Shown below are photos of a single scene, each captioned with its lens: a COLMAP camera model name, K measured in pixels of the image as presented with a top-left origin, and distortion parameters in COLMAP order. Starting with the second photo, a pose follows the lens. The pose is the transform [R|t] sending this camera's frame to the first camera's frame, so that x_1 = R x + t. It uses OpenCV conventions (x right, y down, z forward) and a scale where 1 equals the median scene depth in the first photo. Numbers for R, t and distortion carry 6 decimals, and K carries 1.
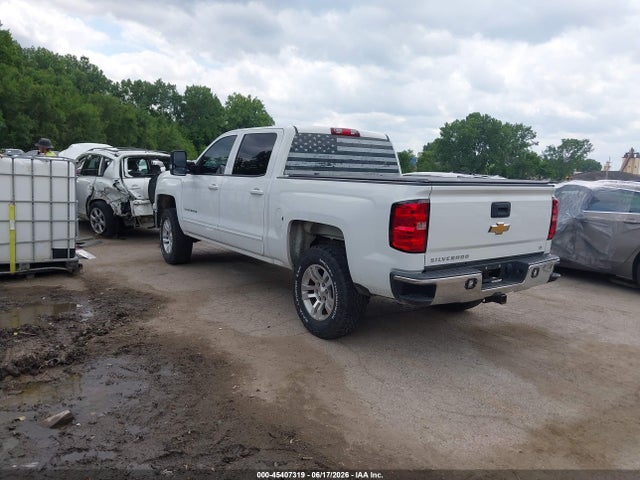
lens RADIAL K [[514.9, 0, 329.4], [0, 514.9, 238.7], [0, 0, 1]] dist [0.007316, -0.004433]
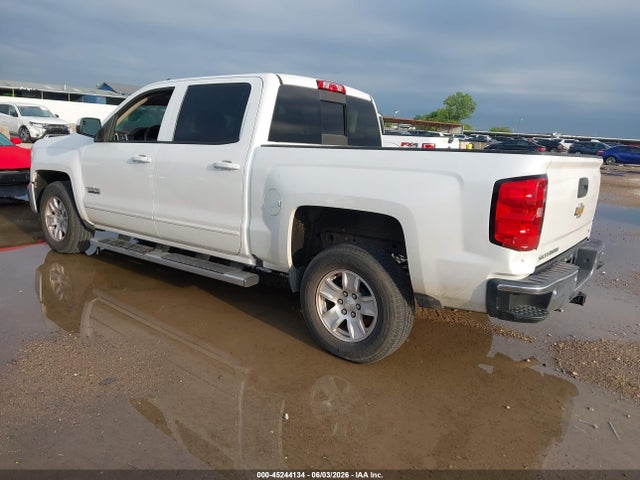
lens RADIAL K [[514.9, 0, 329.4], [0, 514.9, 238.7], [0, 0, 1]] dist [0.007316, -0.004433]
pose [[0.958522, -0.068211, 0.276735, -0.217682], [0.048123, 0.995732, 0.078750, -0.041483], [-0.280926, -0.062166, 0.957714, 0.276785]]
